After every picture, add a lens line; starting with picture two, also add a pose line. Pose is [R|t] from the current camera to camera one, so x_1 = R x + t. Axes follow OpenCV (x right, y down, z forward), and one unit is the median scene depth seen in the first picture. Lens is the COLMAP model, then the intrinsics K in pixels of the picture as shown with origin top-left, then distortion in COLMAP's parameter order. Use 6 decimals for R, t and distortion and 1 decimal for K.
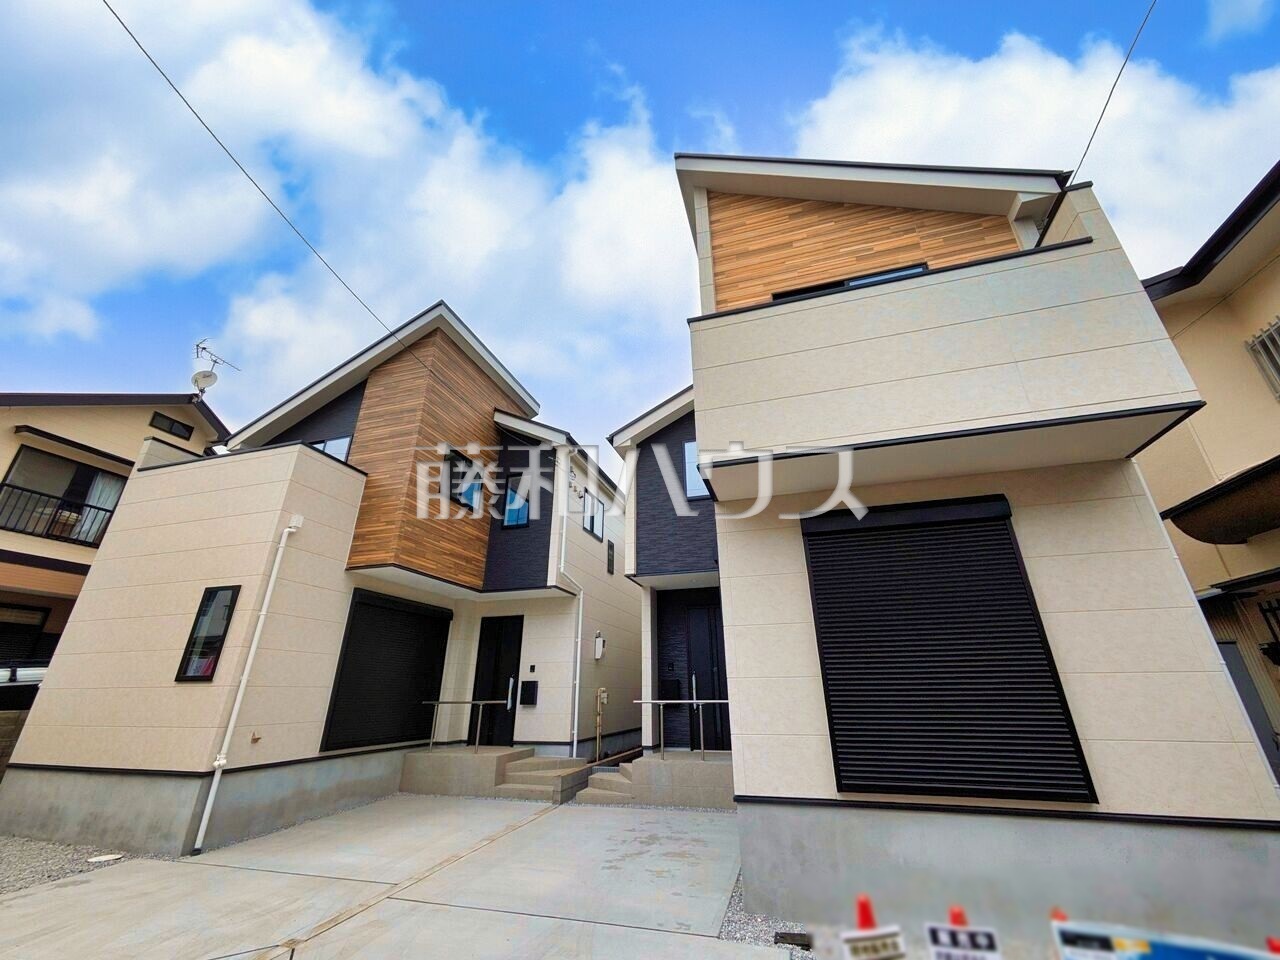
lens RADIAL K [[506.2, 0, 643.7], [0, 506.2, 477.8], [0, 0, 1]] dist [0.000025, 0.000738]
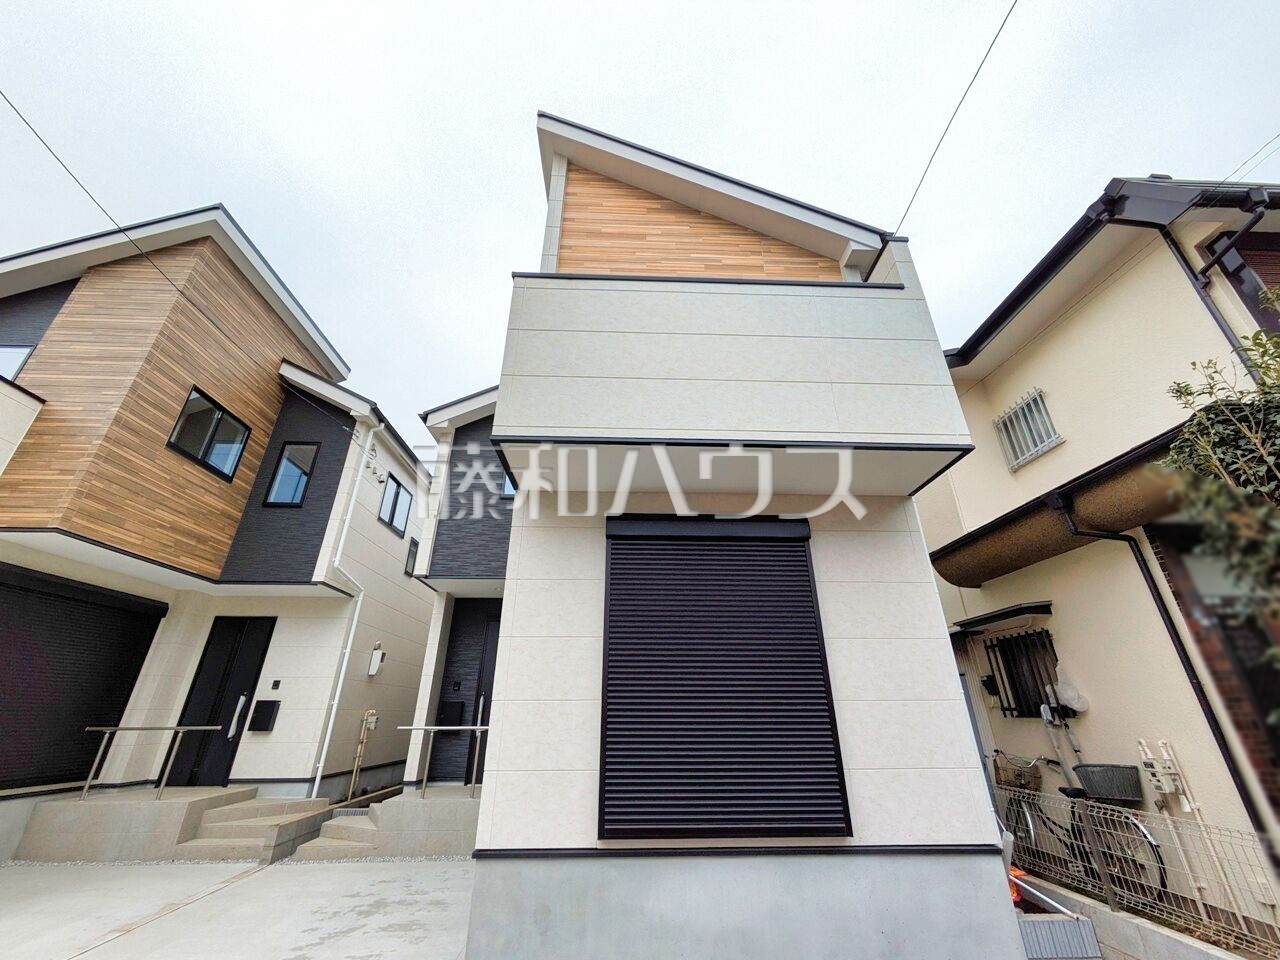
lens RADIAL K [[506.2, 0, 644.4], [0, 506.2, 477.8], [0, 0, 1]] dist [0.000025, 0.000738]
pose [[0.946129, 0.142679, 0.290658, 0.067618], [-0.131606, 0.989639, -0.057403, 0.033897], [-0.295837, 0.016058, 0.955104, 0.087323]]
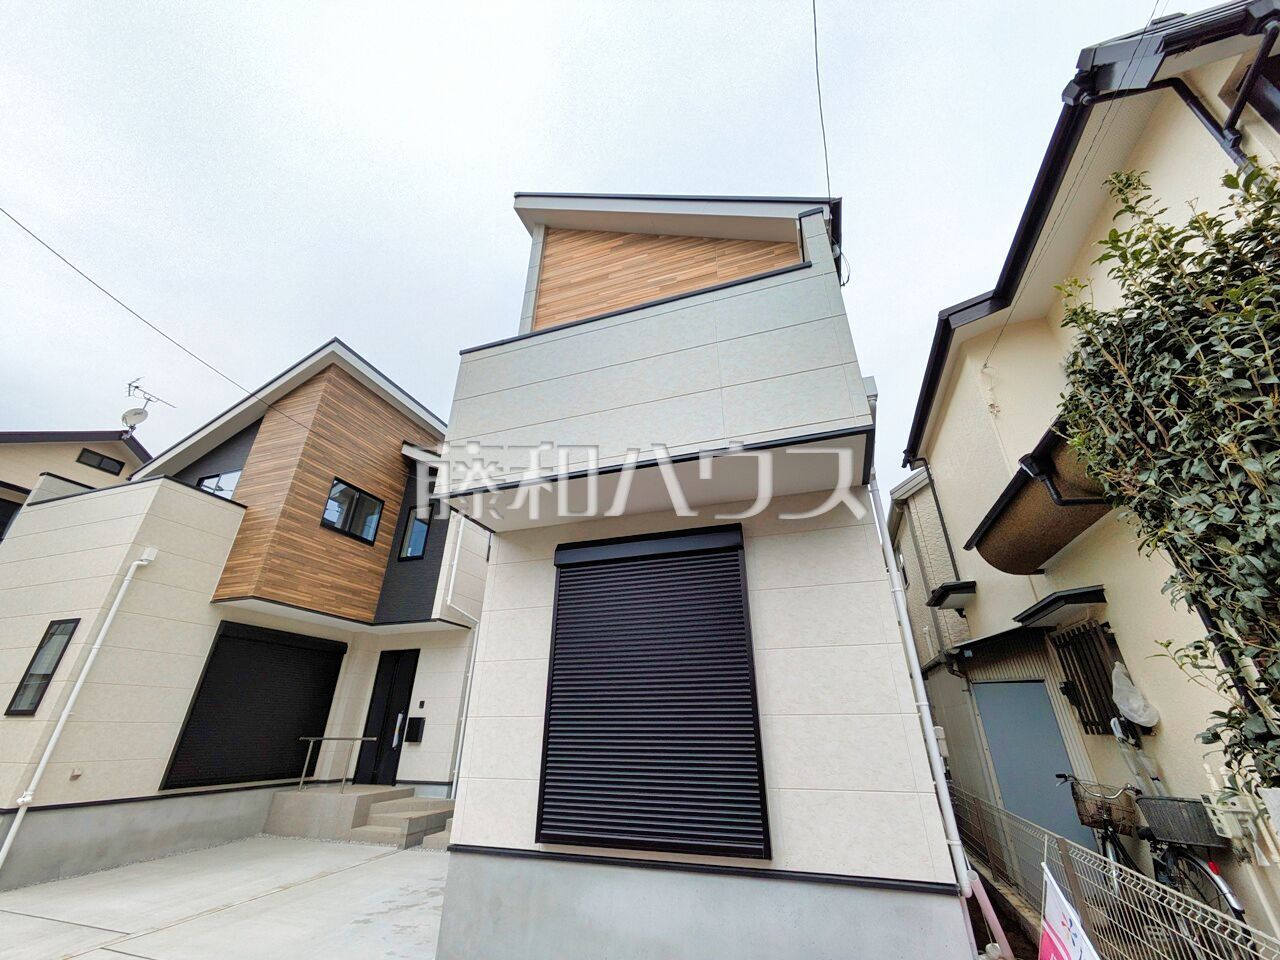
lens RADIAL K [[506.2, 0, 644.0], [0, 506.2, 477.9], [0, 0, 1]] dist [0.000025, 0.000738]
pose [[0.999261, -0.010022, -0.037116, 0.338449], [0.007822, 0.998231, -0.058934, 0.000611], [0.037641, 0.058600, 0.997572, 0.015897]]
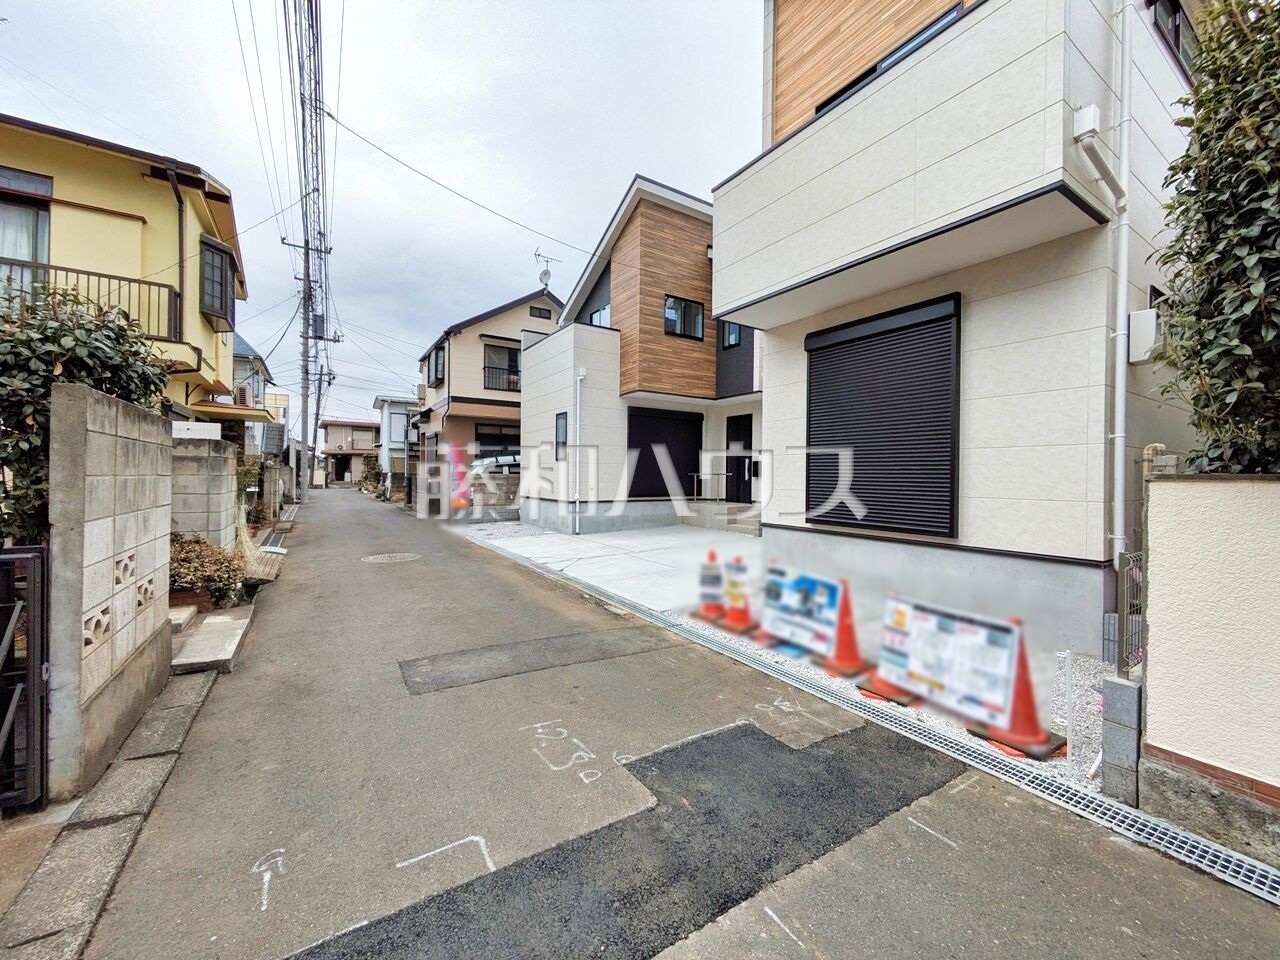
lens RADIAL K [[506.2, 0, 639.3], [0, 506.2, 479.6], [0, 0, 1]] dist [0.000025, 0.000738]
pose [[0.758320, 0.019939, -0.651577, 0.545368], [0.241759, 0.919651, 0.309507, -0.058594], [0.605395, -0.392230, 0.692570, -0.182524]]
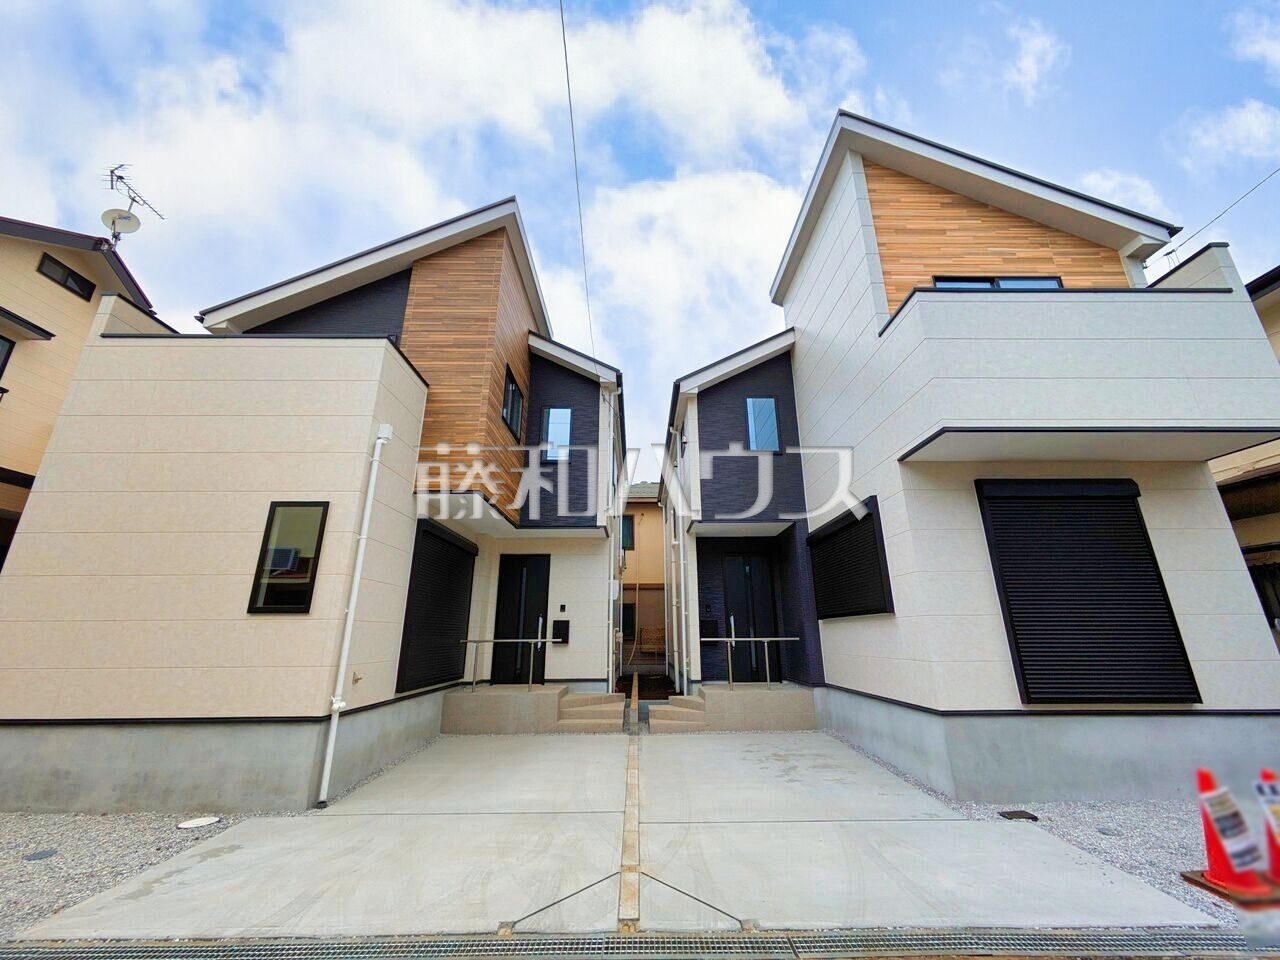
lens RADIAL K [[506.2, 0, 642.9], [0, 506.2, 477.2], [0, 0, 1]] dist [0.000025, 0.000738]
pose [[0.954563, 0.091106, 0.283740, -0.501433], [-0.117716, 0.989967, 0.078152, 0.044039], [-0.273773, -0.108002, 0.955711, 0.069336]]
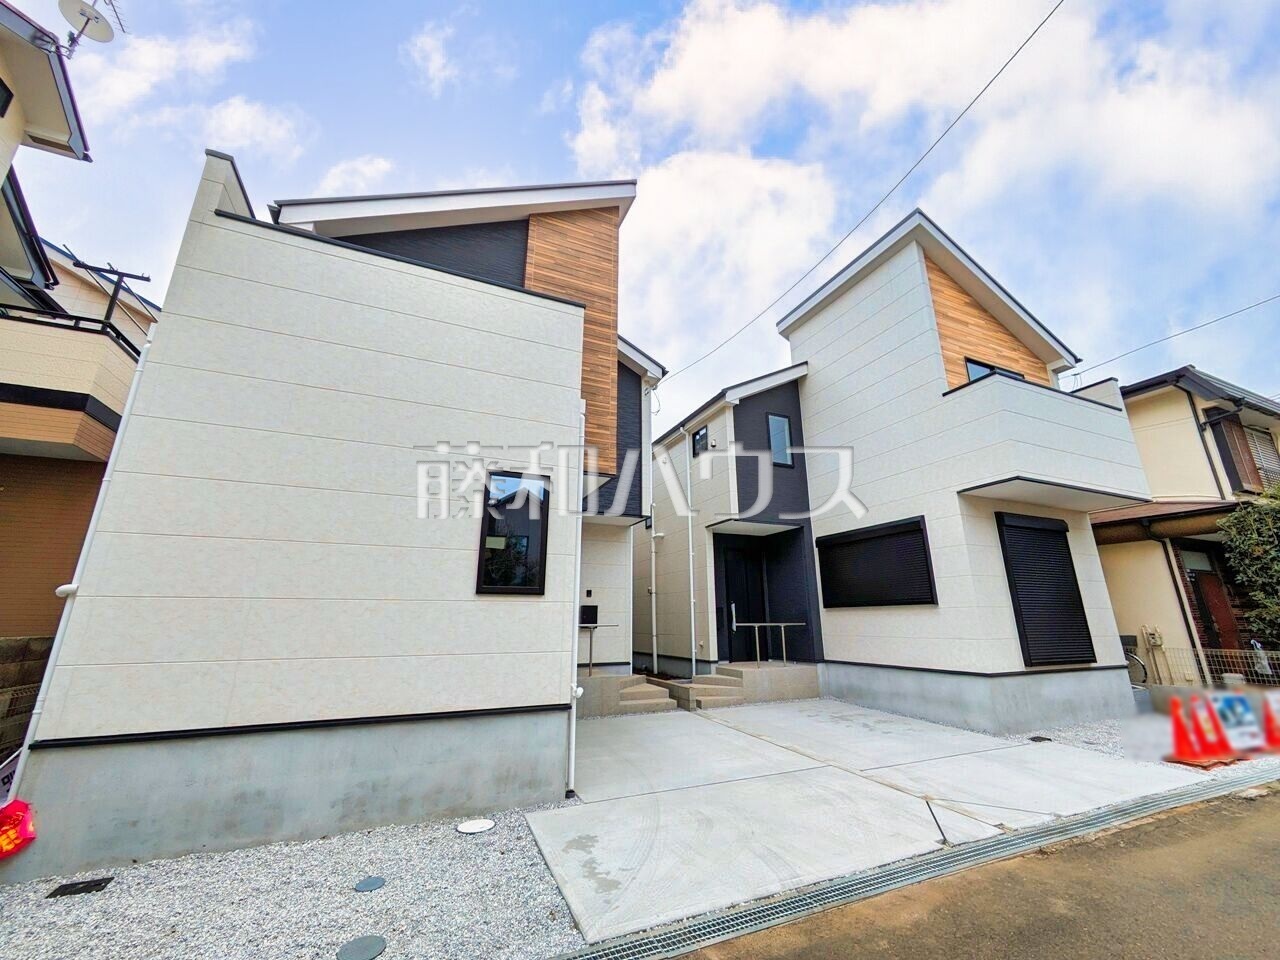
lens RADIAL K [[506.2, 0, 643.2], [0, 506.2, 477.9], [0, 0, 1]] dist [0.000025, 0.000738]
pose [[0.756120, 0.182924, 0.628348, -1.073815], [-0.257779, 0.965767, 0.029045, 0.142861], [-0.601525, -0.183937, 0.777390, 0.292263]]
